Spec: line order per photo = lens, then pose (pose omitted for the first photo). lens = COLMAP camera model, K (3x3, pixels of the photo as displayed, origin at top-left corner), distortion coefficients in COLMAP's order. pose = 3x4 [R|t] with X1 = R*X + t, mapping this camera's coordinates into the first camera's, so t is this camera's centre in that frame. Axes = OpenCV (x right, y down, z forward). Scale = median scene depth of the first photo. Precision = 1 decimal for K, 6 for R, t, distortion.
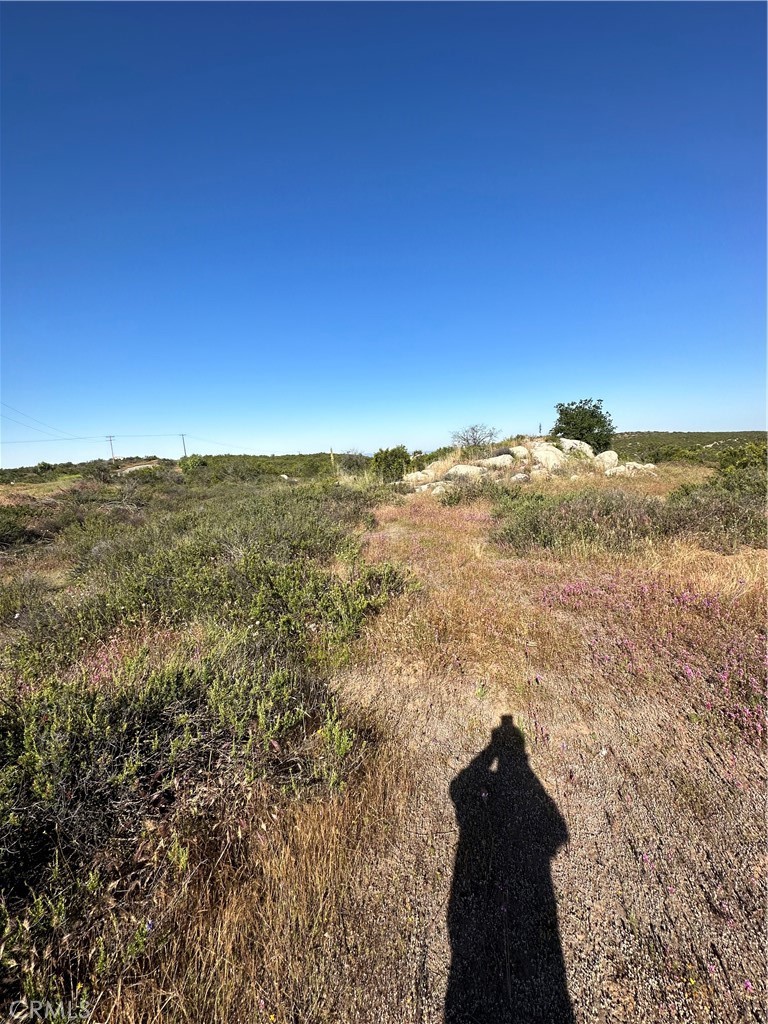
lens RADIAL K [[411.7, 0, 392.4], [0, 411.7, 519.5], [0, 0, 1]] dist [-0.000631, -0.000038]
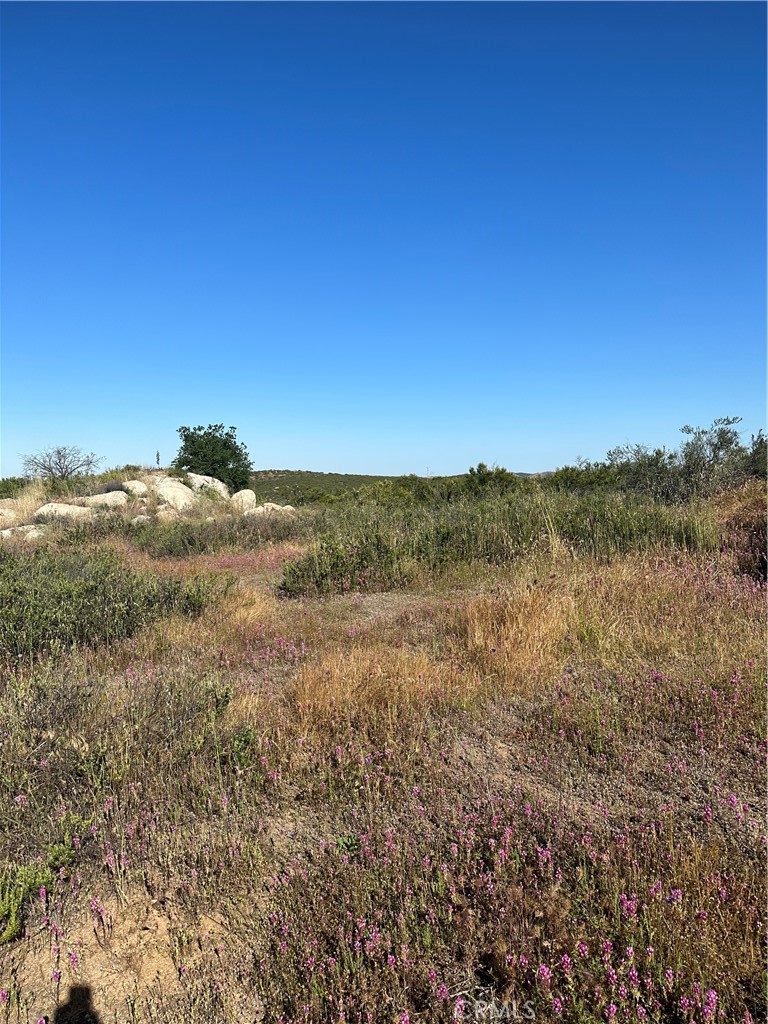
lens RADIAL K [[707.9, 0, 387.1], [0, 707.9, 510.8], [0, 0, 1]] dist [0.040199, -0.074301]
pose [[0.782740, 0.014764, 0.622174, -0.118804], [0.072870, 0.990668, -0.115183, 0.050499], [-0.618069, 0.135496, 0.774359, -0.234252]]
